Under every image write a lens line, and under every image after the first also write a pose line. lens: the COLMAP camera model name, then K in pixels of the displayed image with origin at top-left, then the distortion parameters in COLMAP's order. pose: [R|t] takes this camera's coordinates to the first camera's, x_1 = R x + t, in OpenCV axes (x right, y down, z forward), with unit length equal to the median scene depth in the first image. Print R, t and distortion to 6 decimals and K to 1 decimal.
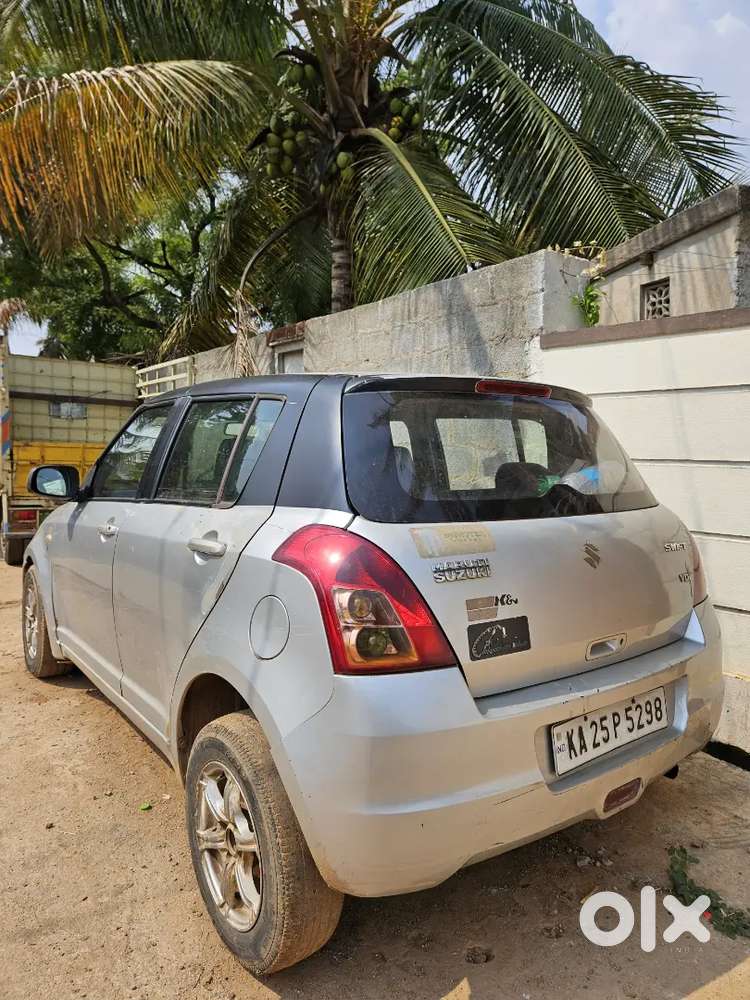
lens RADIAL K [[659.2, 0, 371.6], [0, 659.2, 498.2], [0, 0, 1]] dist [0.069121, -0.065879]
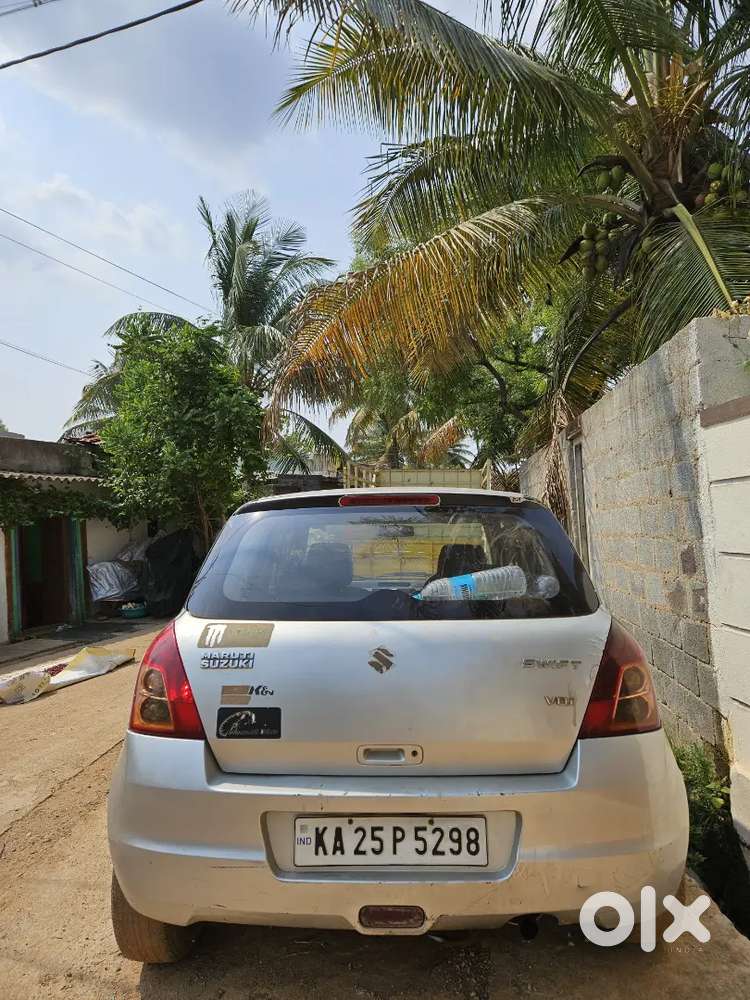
lens RADIAL K [[650.0, 0, 379.1], [0, 650.0, 499.3], [0, 0, 1]] dist [0.070530, -0.058427]
pose [[0.779361, -0.058400, -0.623848, 0.972848], [-0.021729, 0.992529, -0.120059, -0.040917], [0.626199, 0.107125, 0.772269, 0.179591]]
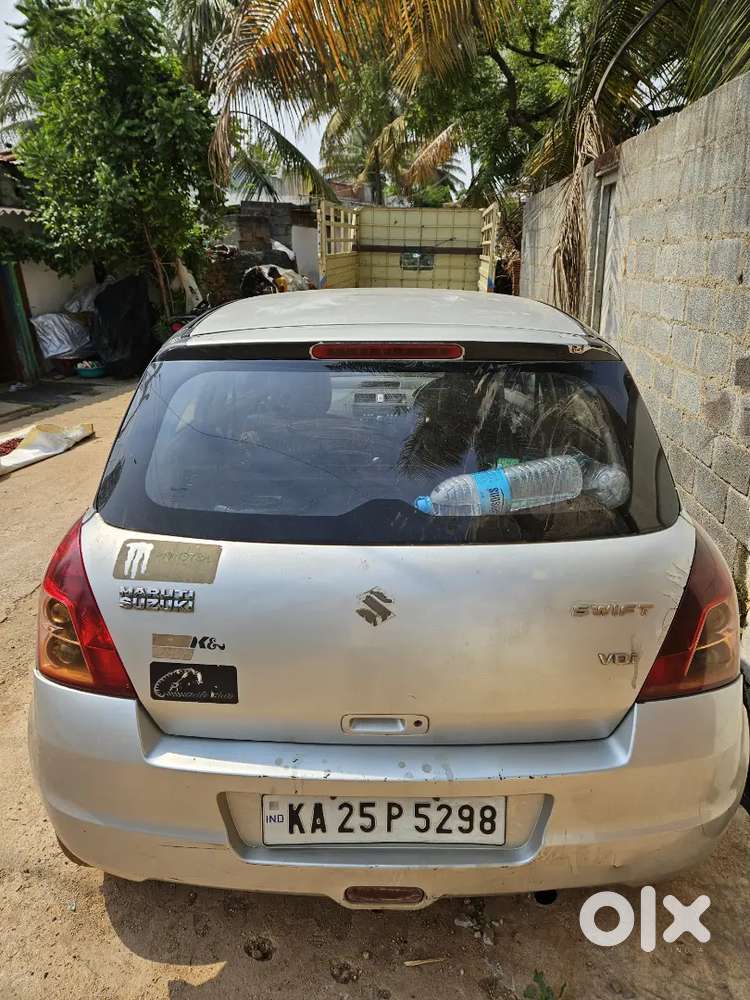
lens RADIAL K [[659.2, 0, 371.6], [0, 659.2, 498.2], [0, 0, 1]] dist [0.069121, -0.065879]
pose [[0.792193, 0.185252, -0.581474, 0.725556], [-0.031776, 0.964042, 0.263844, -0.222243], [0.609443, -0.190538, 0.769594, 0.453694]]
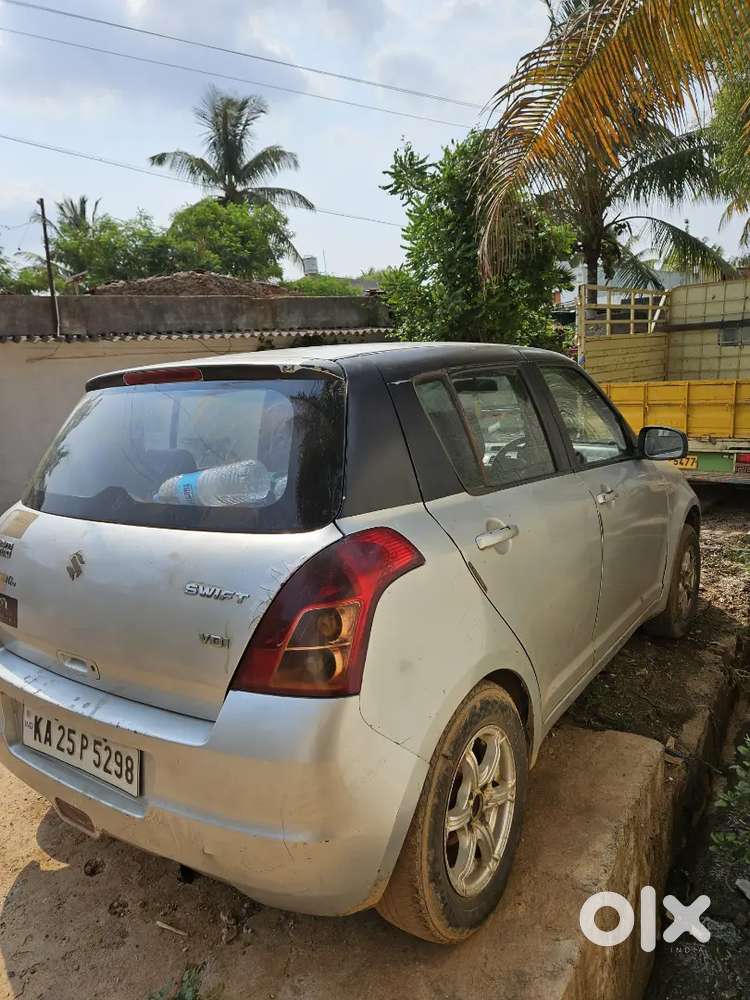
lens RADIAL K [[655.8, 0, 370.4], [0, 655.8, 511.0], [0, 0, 1]] dist [0.077422, -0.068354]
pose [[0.309208, 0.146446, -0.939651, 1.320822], [-0.009154, 0.988485, 0.151045, -0.136256], [0.950950, -0.038102, 0.306988, 1.101718]]
